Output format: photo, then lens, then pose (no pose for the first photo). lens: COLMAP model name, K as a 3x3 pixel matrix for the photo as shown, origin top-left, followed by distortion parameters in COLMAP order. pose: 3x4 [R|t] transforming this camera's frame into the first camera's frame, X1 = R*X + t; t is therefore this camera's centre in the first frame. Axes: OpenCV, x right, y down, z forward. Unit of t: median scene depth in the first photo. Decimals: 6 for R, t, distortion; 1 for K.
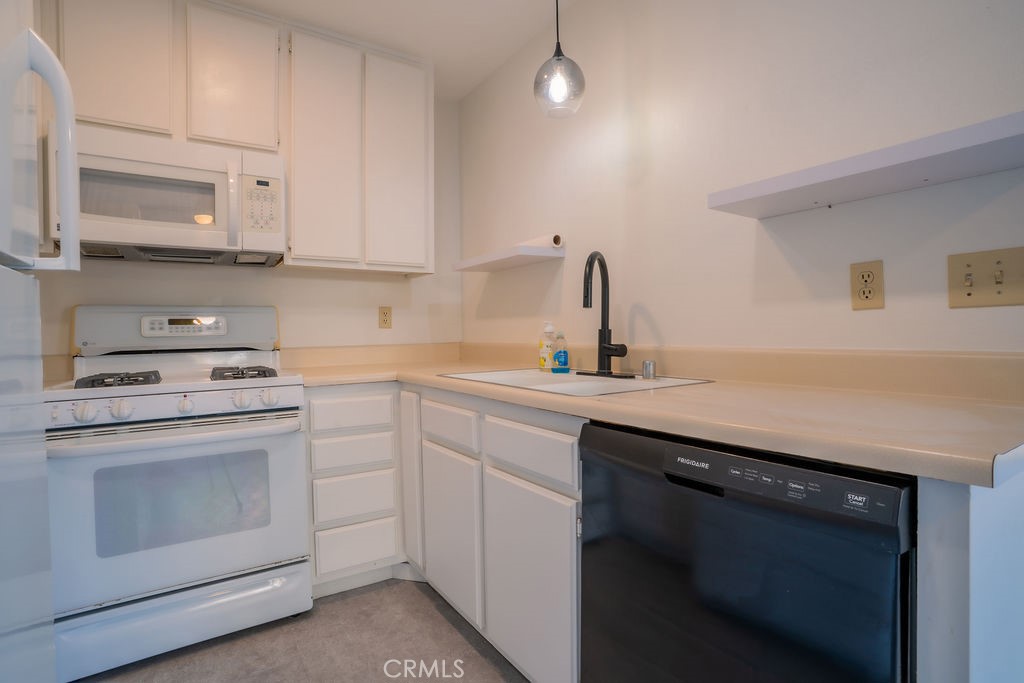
lens RADIAL K [[500.8, 0, 507.9], [0, 500.8, 338.8], [0, 0, 1]] dist [-0.081627, 0.037292]
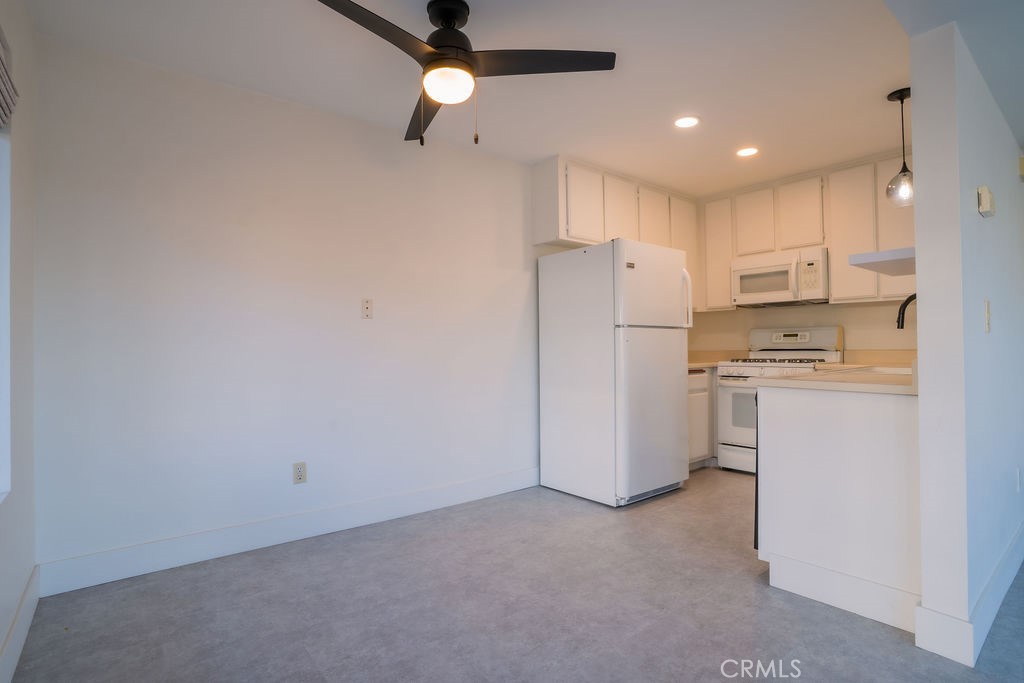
lens RADIAL K [[509.5, 0, 512.8], [0, 509.5, 340.3], [0, 0, 1]] dist [-0.081443, 0.038021]
pose [[0.101828, 0.003190, -0.994797, 1.404895], [-0.002773, 0.999992, 0.002923, -0.019556], [0.994798, 0.002461, 0.101836, -0.396016]]
